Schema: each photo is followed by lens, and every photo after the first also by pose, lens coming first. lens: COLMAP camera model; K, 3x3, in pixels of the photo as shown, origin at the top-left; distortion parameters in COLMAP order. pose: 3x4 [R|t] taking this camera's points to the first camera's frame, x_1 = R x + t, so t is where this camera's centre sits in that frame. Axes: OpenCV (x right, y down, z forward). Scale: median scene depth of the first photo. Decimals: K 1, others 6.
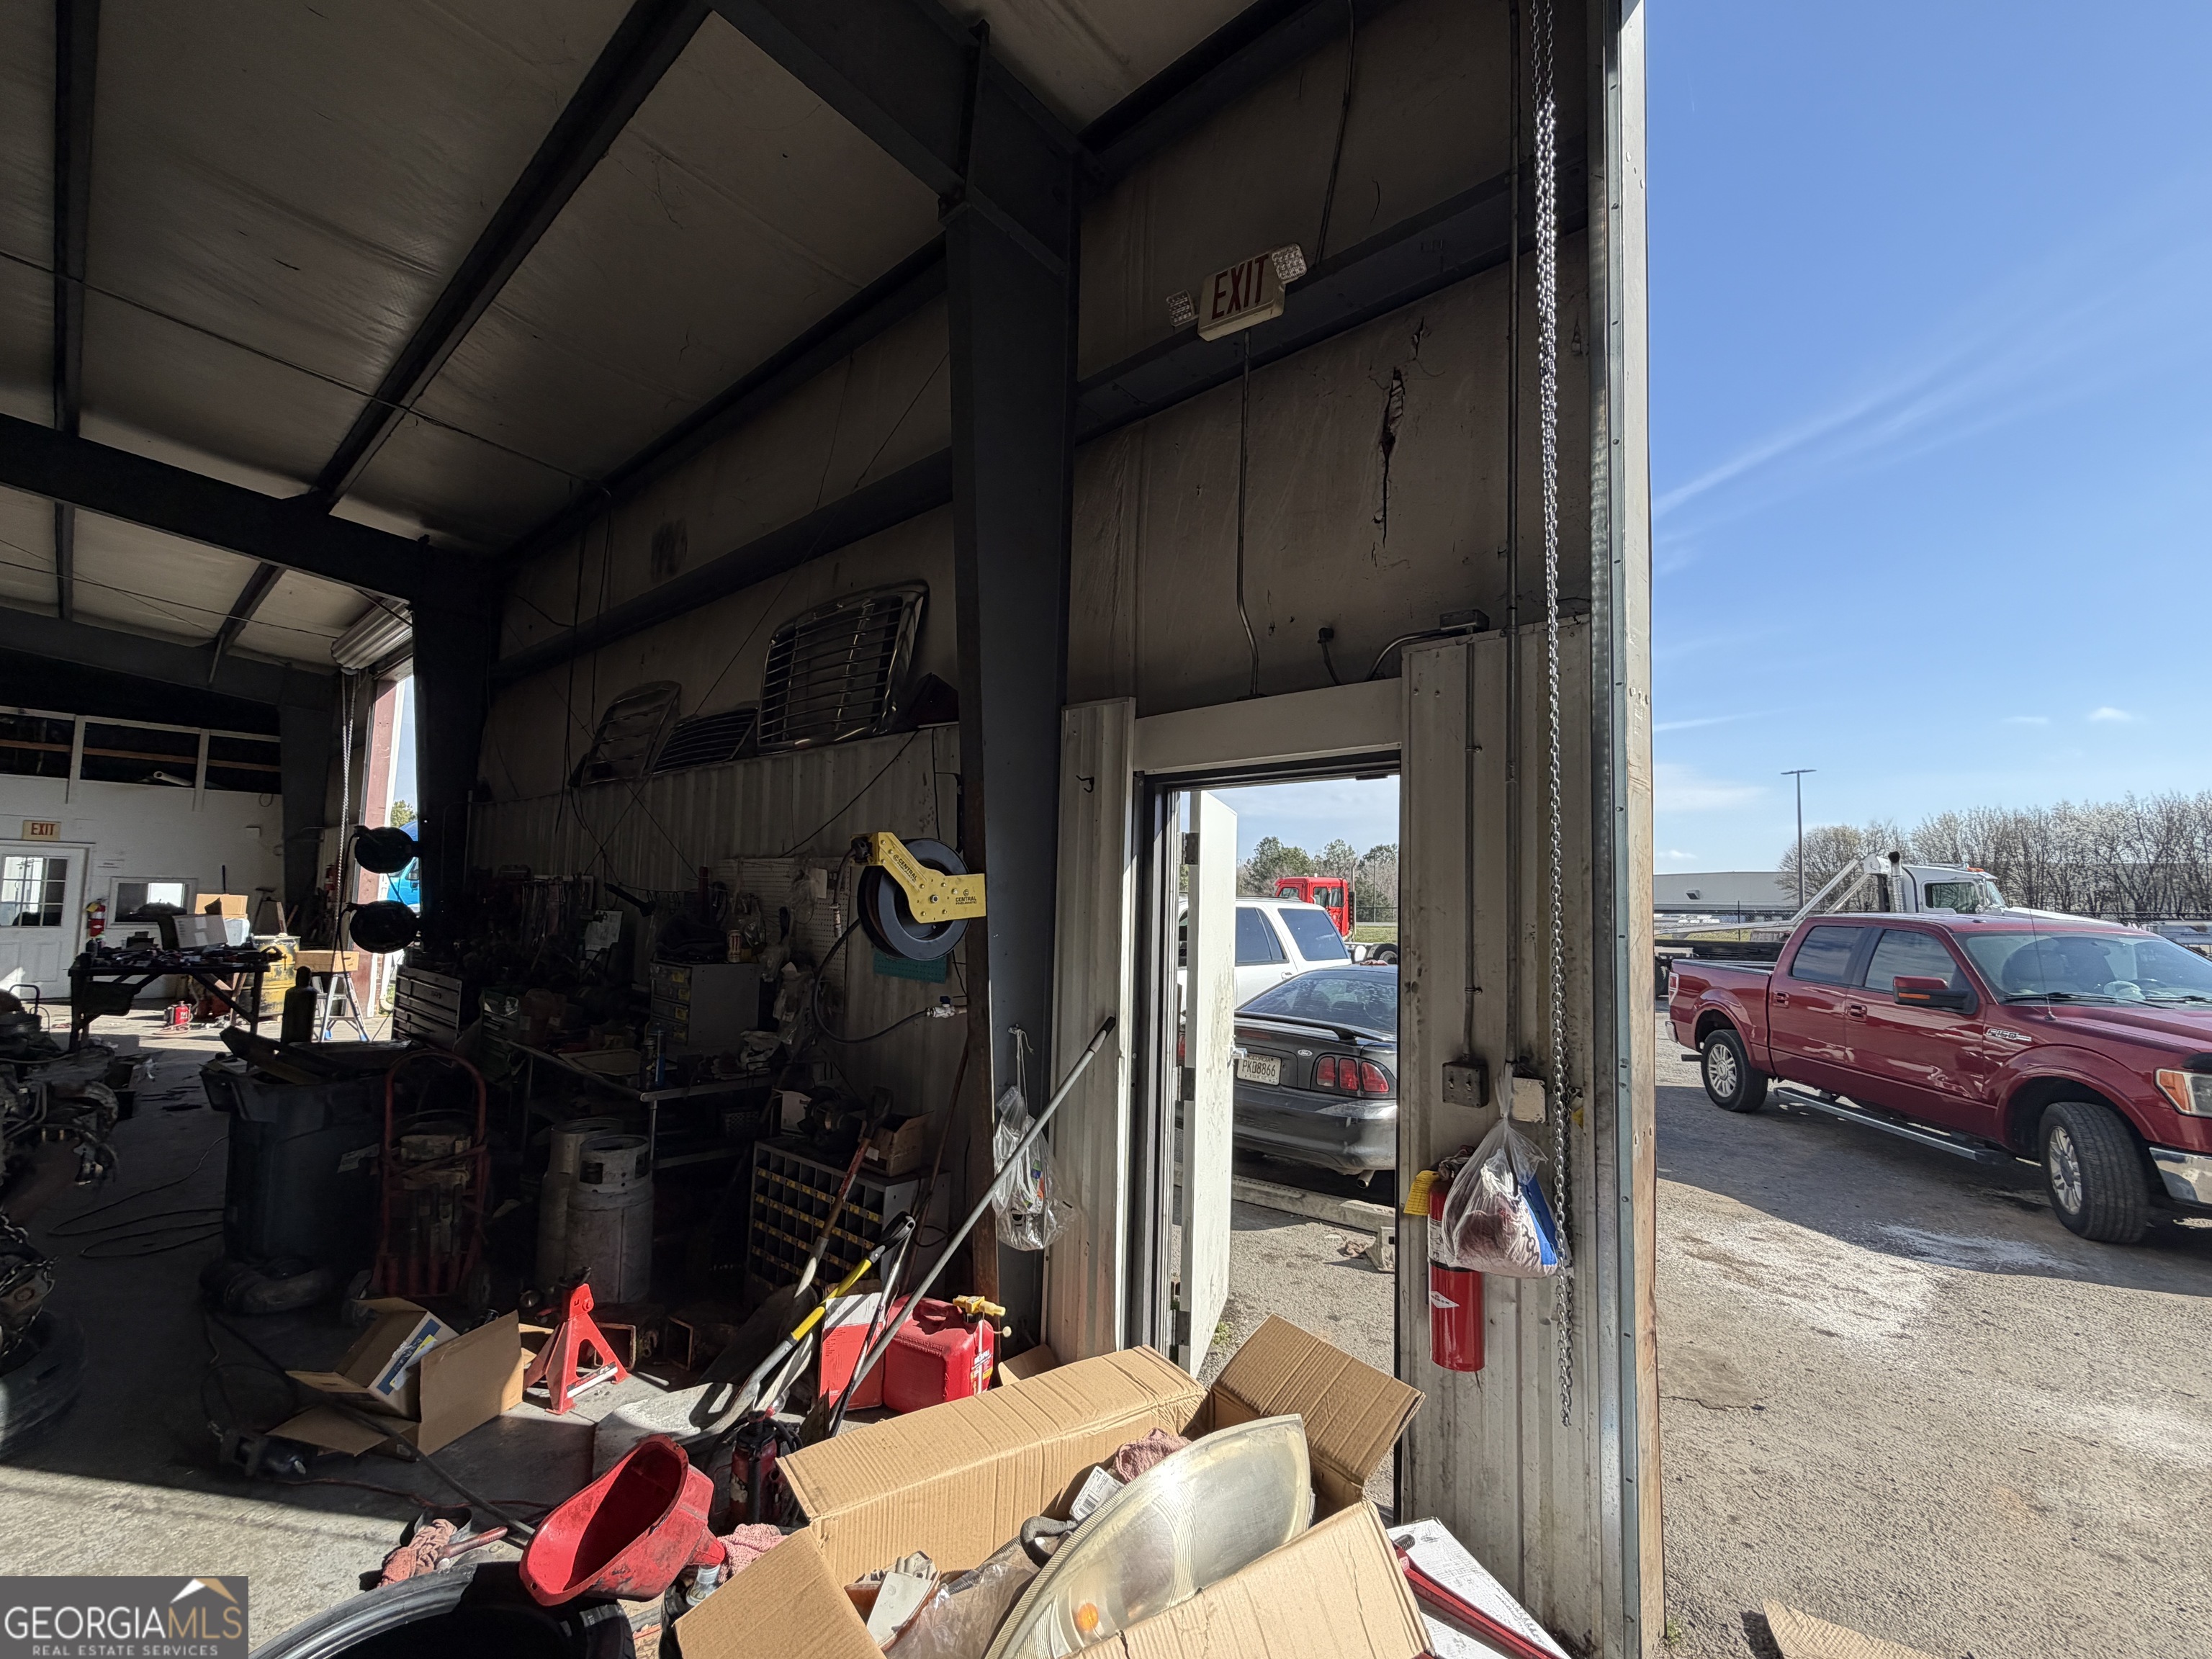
lens RADIAL K [[979.7, 0, 1106.0], [0, 979.7, 829.5], [0, 0, 1]] dist [0.000673, 0.000073]
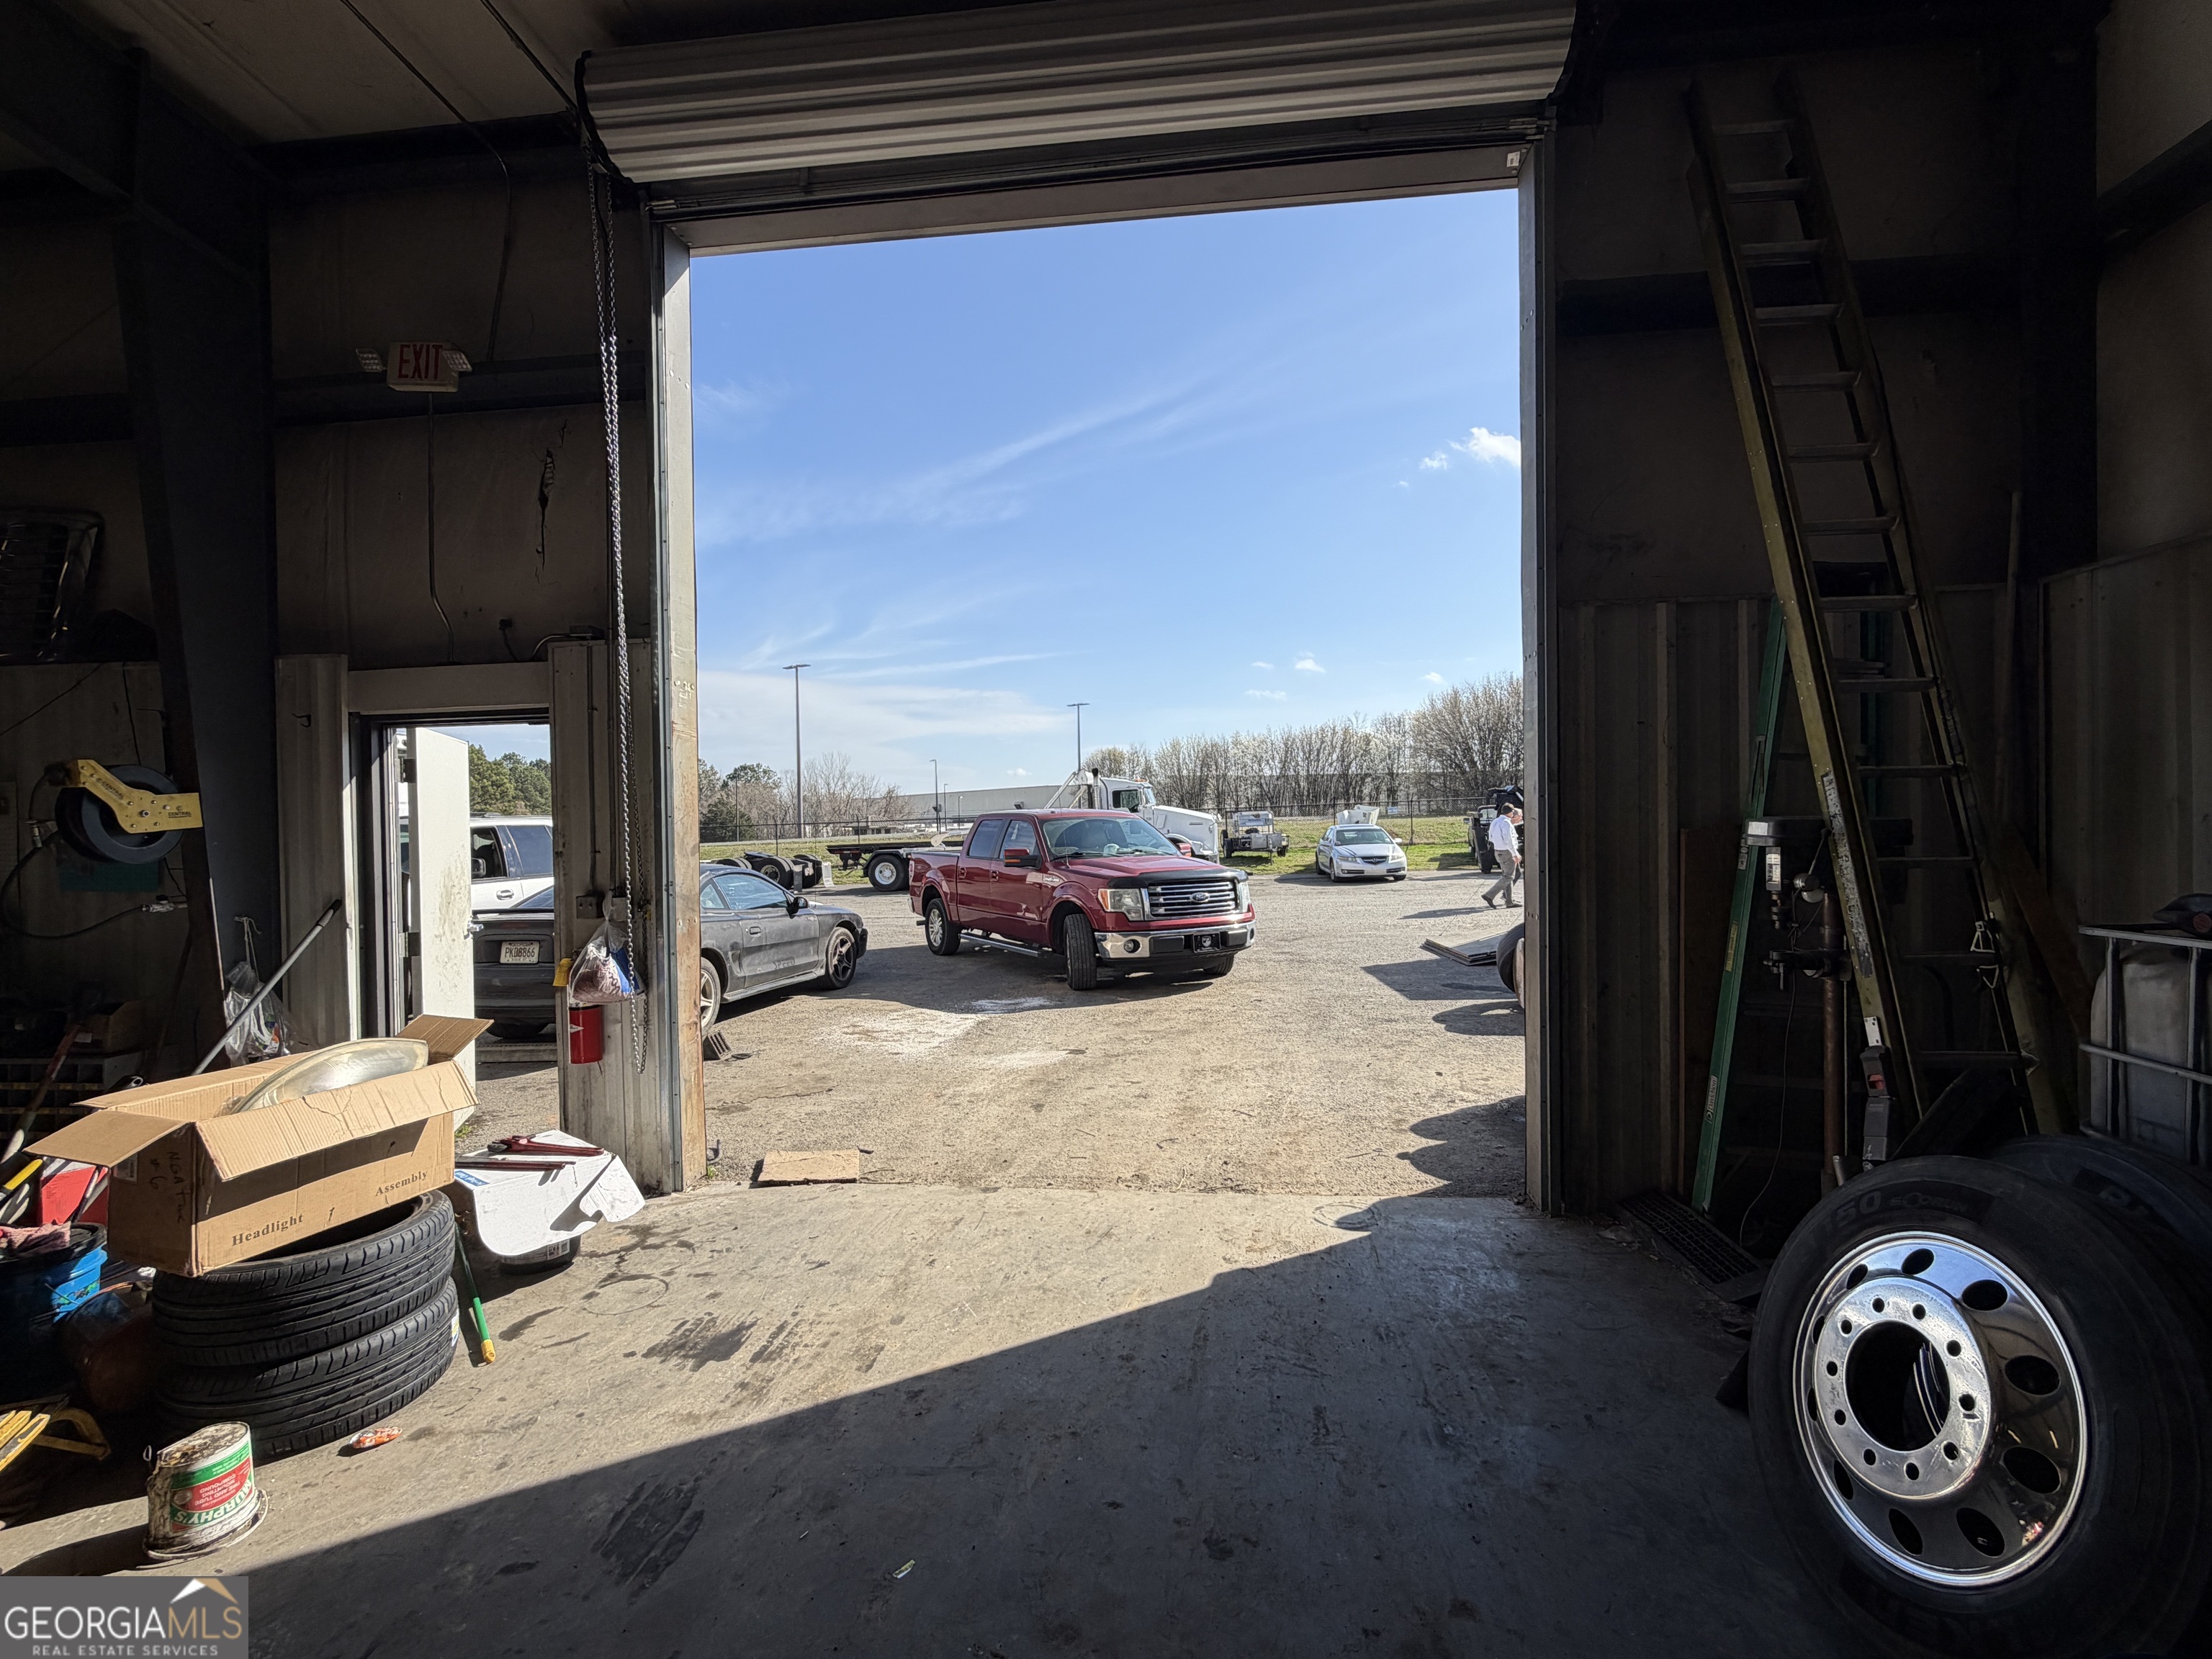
lens RADIAL K [[969.9, 0, 1114.0], [0, 969.9, 831.8], [0, 0, 1]] dist [0.001686, -0.000030]
pose [[0.804695, -0.045518, 0.591940, 0.076051], [-0.005138, 0.996485, 0.083611, -0.013787], [-0.593666, -0.070322, 0.801633, -0.658342]]
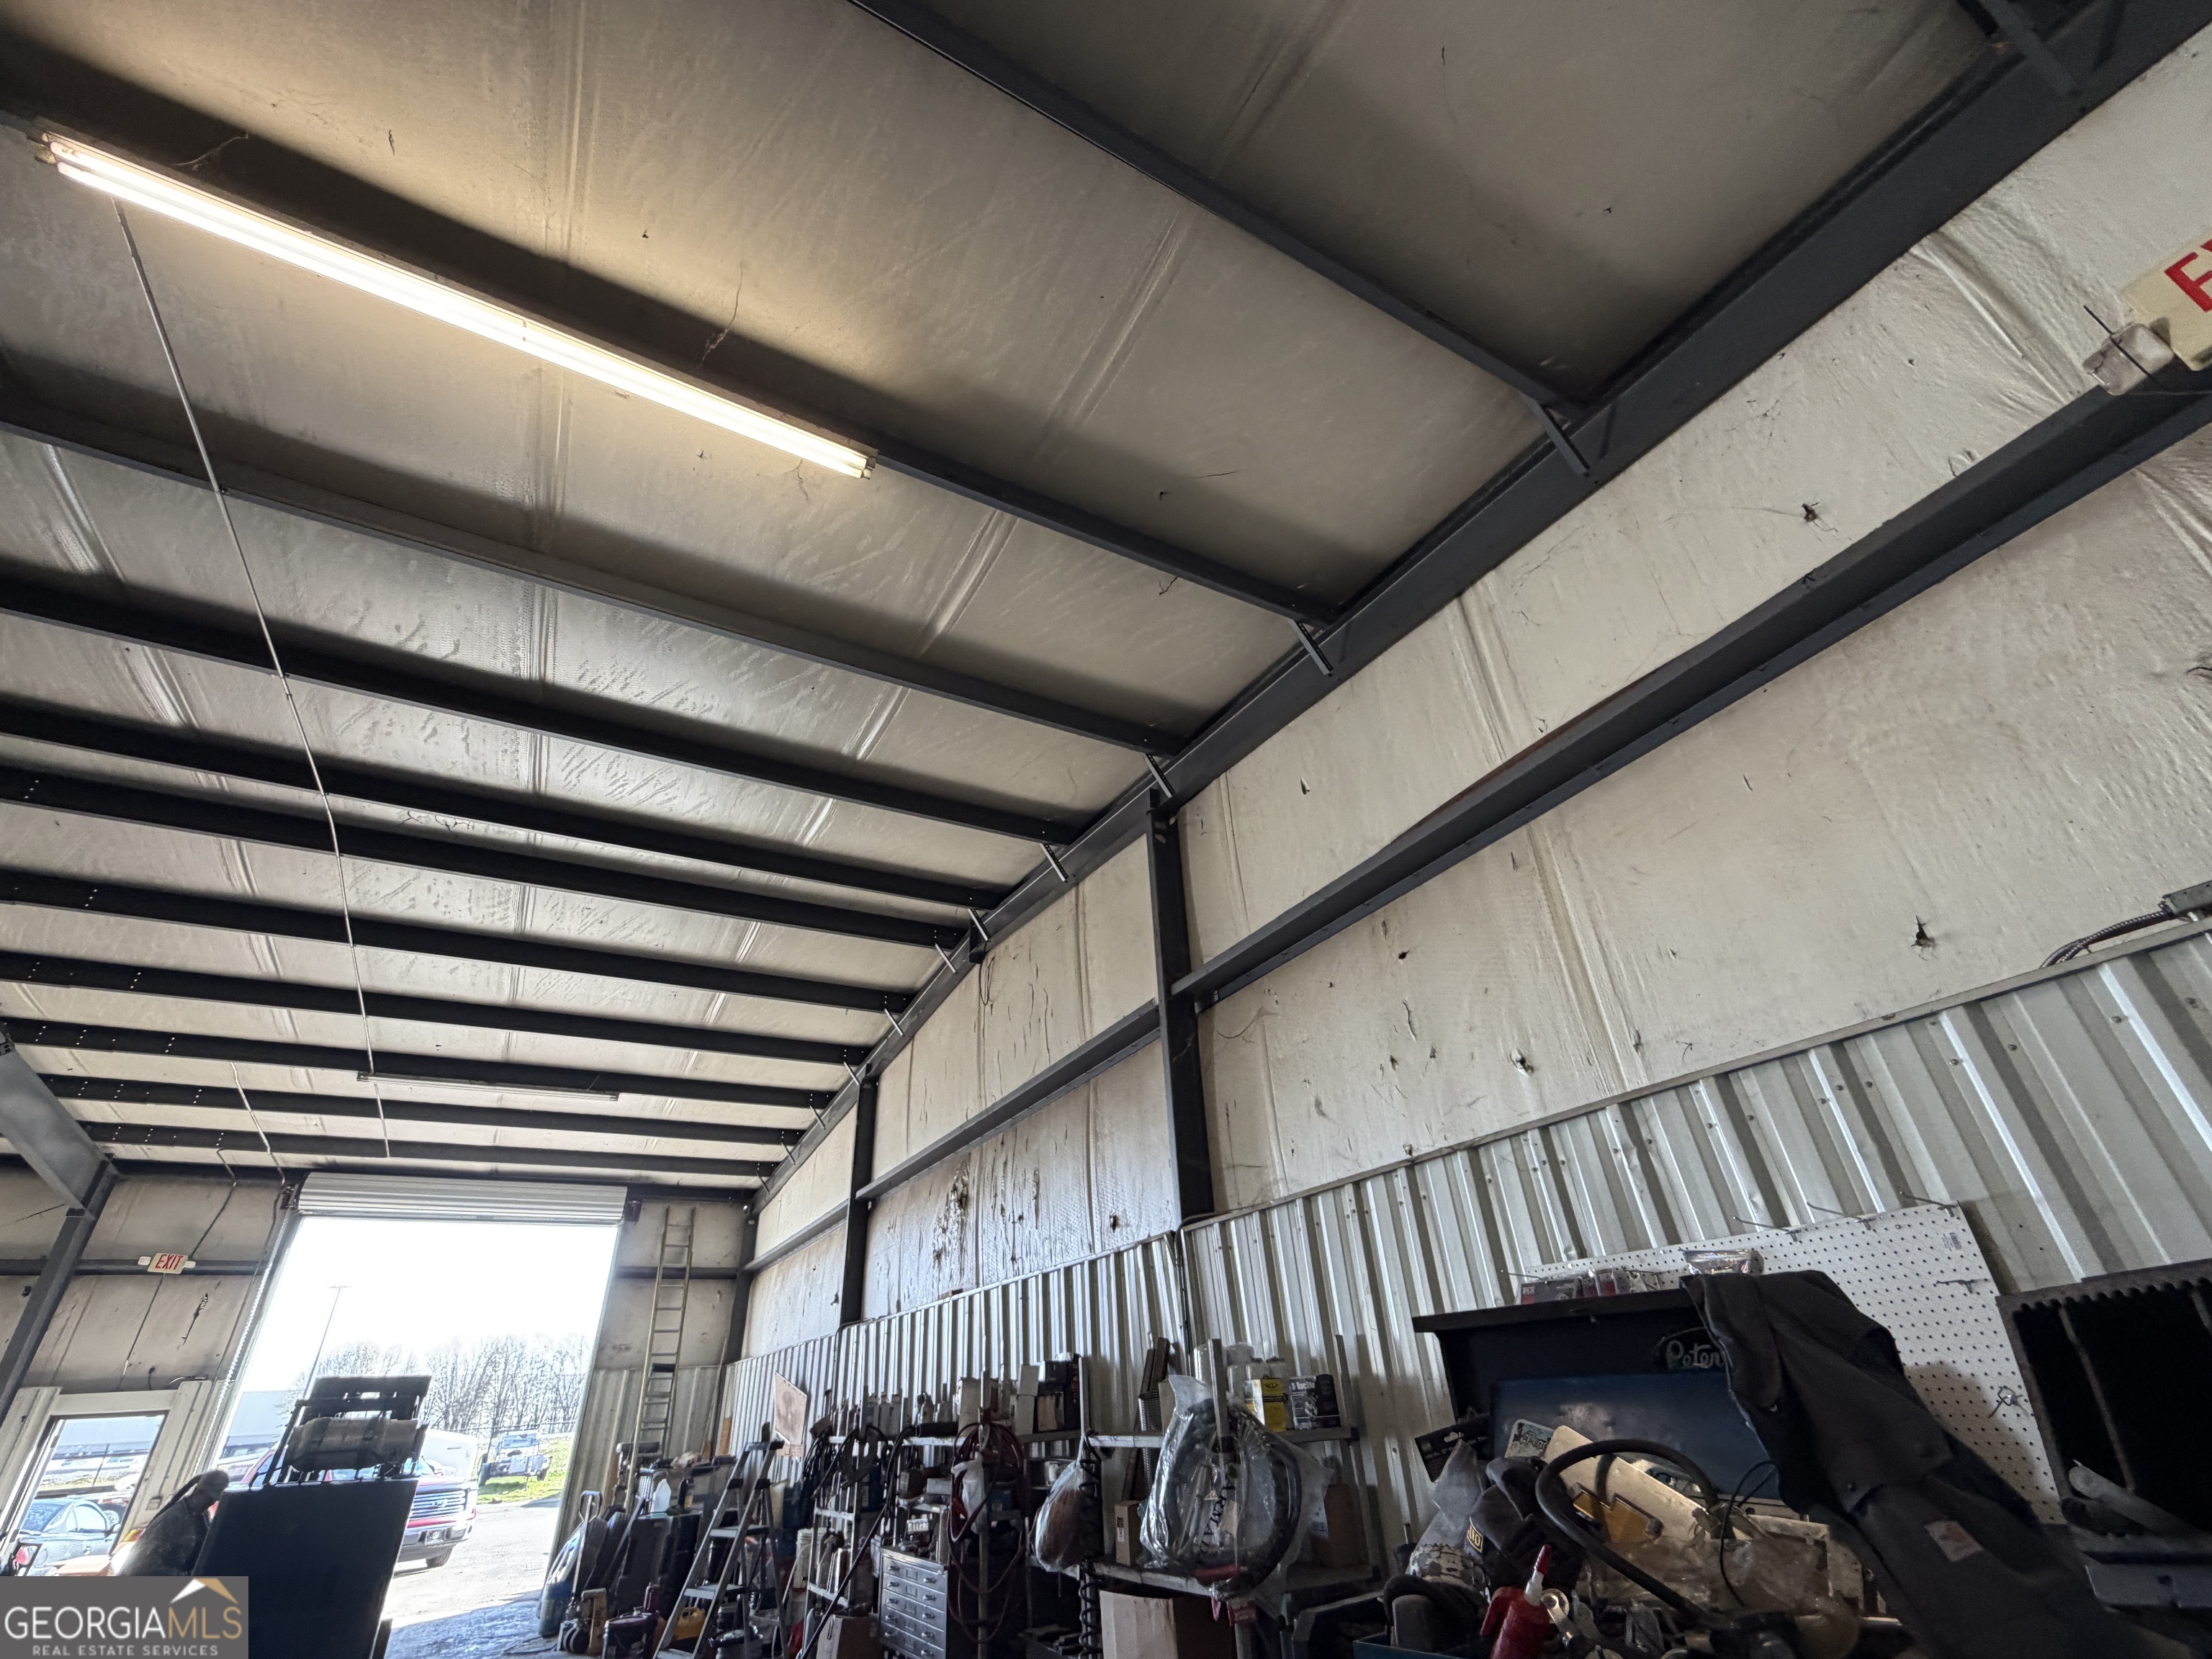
lens RADIAL K [[951.1, 0, 1106.0], [0, 951.1, 829.5], [0, 0, 1]] dist [-0.000347, -0.000048]
pose [[0.323393, 0.452547, 0.831034, -2.240296], [-0.010646, 0.879910, -0.475020, -0.295715], [-0.946205, 0.144771, 0.289375, -3.323054]]
